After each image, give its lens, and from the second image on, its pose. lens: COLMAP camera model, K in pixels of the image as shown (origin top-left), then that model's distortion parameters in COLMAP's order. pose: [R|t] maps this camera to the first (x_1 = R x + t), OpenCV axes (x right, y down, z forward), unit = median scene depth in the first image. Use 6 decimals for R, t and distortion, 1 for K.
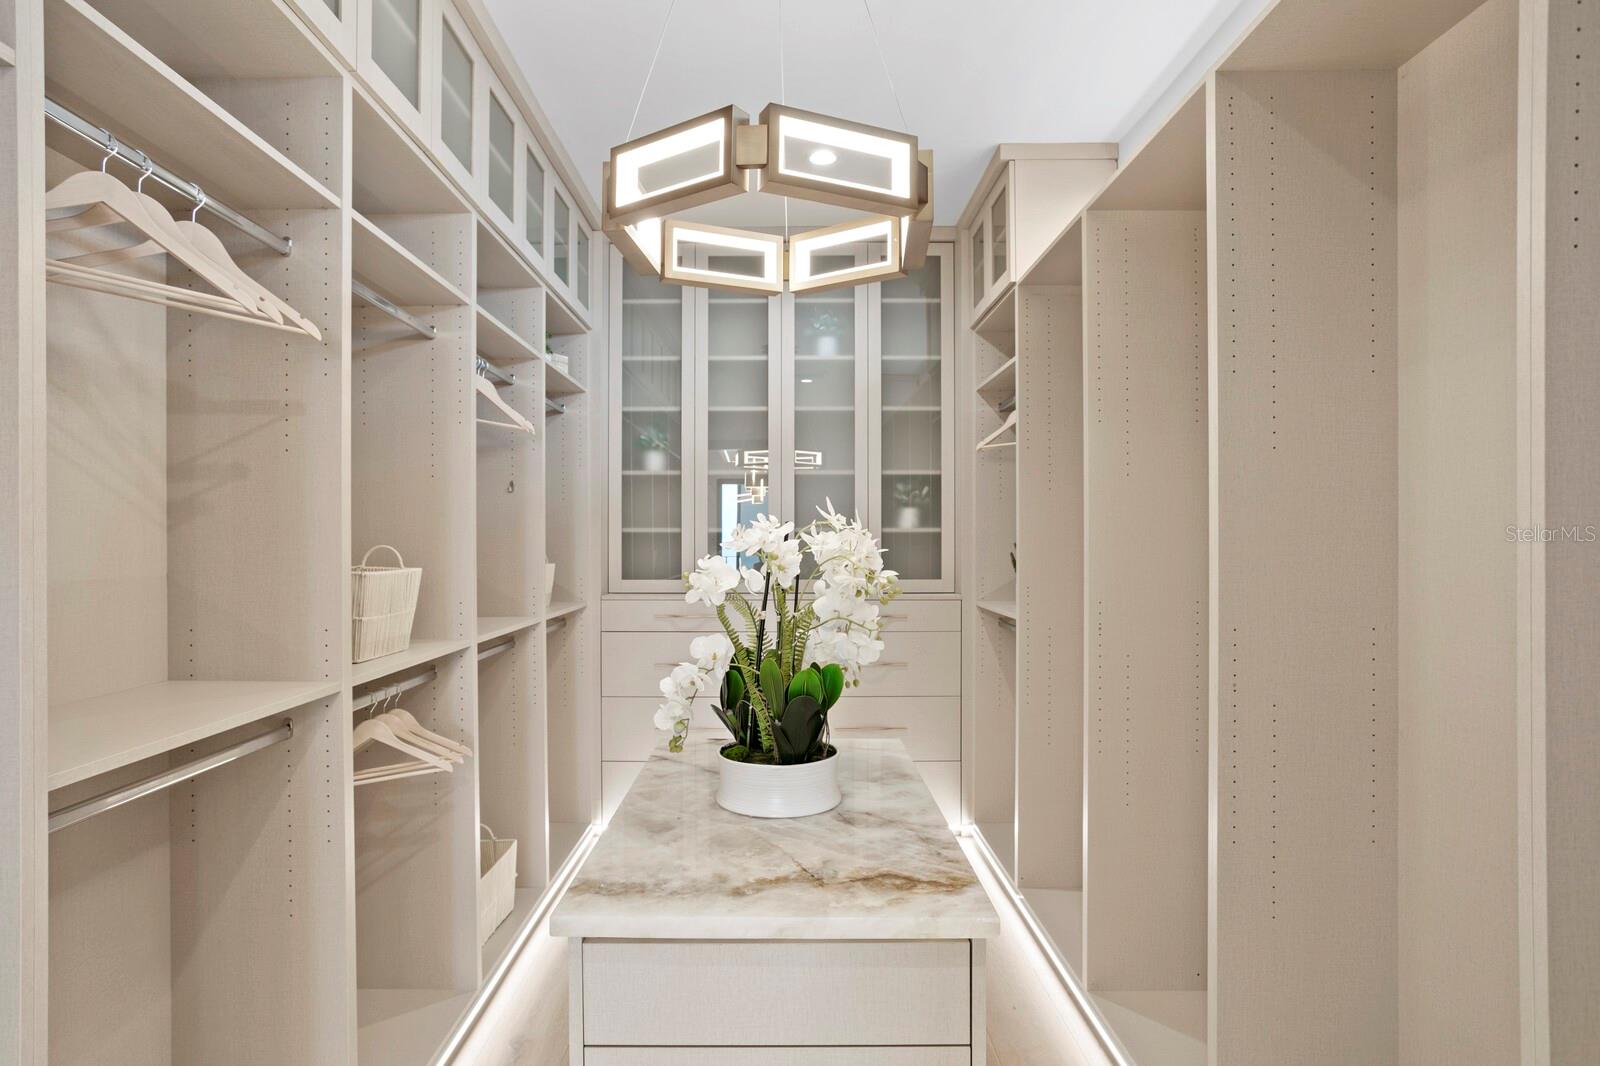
lens RADIAL K [[834.6, 0, 800.0], [0, 834.6, 533.0], [0, 0, 1]] dist [-0.056614, 0.039142]
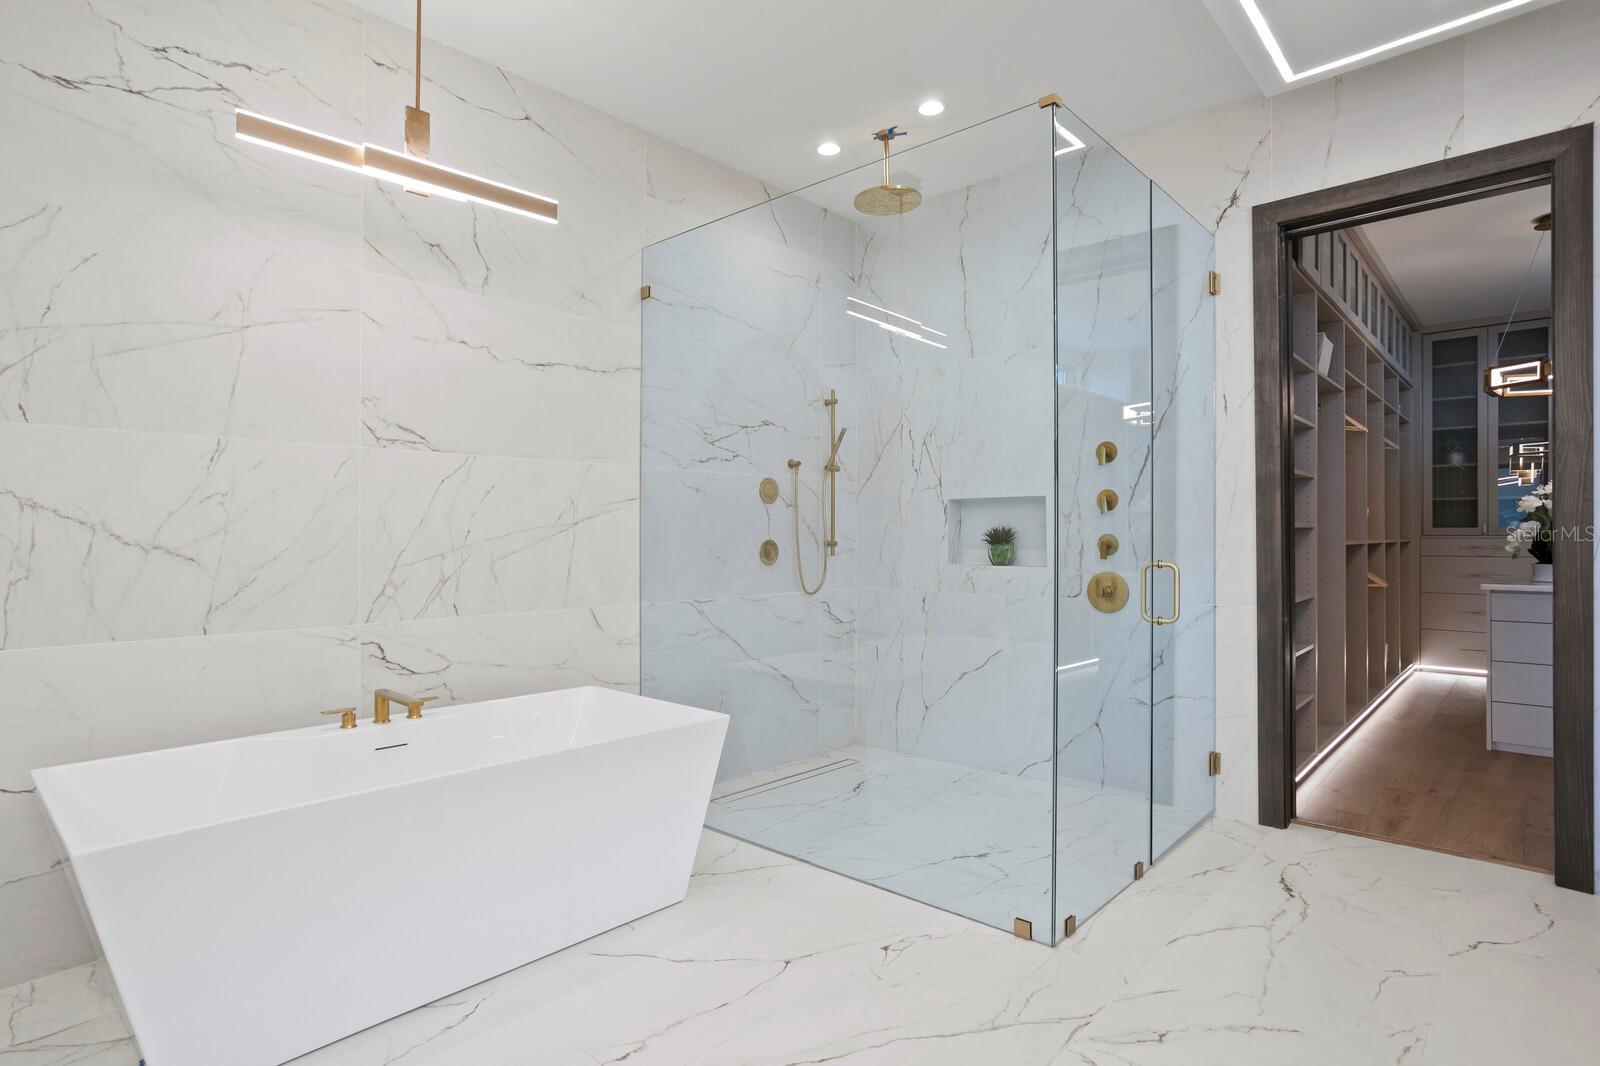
lens RADIAL K [[834.6, 0, 800.0], [0, 834.6, 533.0], [0, 0, 1]] dist [-0.056614, 0.039142]
pose [[0.722483, 0.002650, -0.691384, 0.012585], [0.001103, 0.999987, 0.004985, 0.057214], [0.691388, -0.004365, 0.722470, -1.152397]]
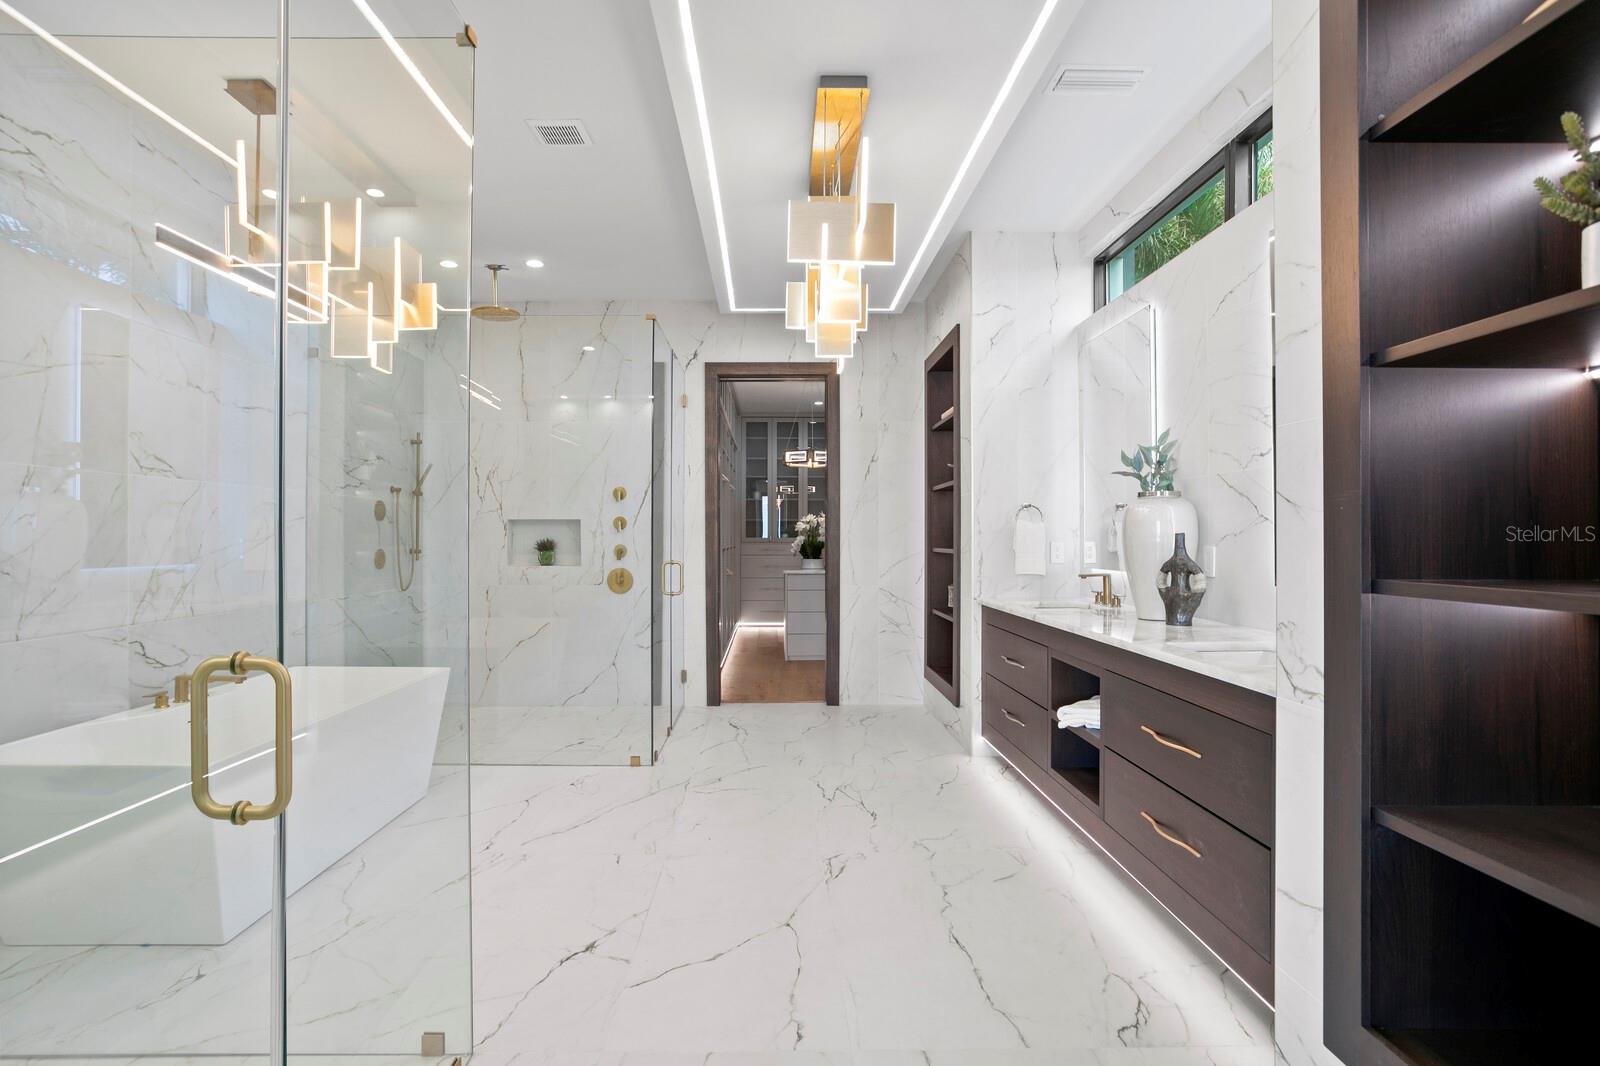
lens RADIAL K [[770.9, 0, 800.0], [0, 770.9, 533.0], [0, 0, 1]] dist [-0.001300, 0.000123]
pose [[0.999831, 0.008894, 0.016102, -0.074497], [-0.008870, 0.999959, -0.001537, 0.042856], [-0.016115, 0.001394, 0.999869, -1.609720]]
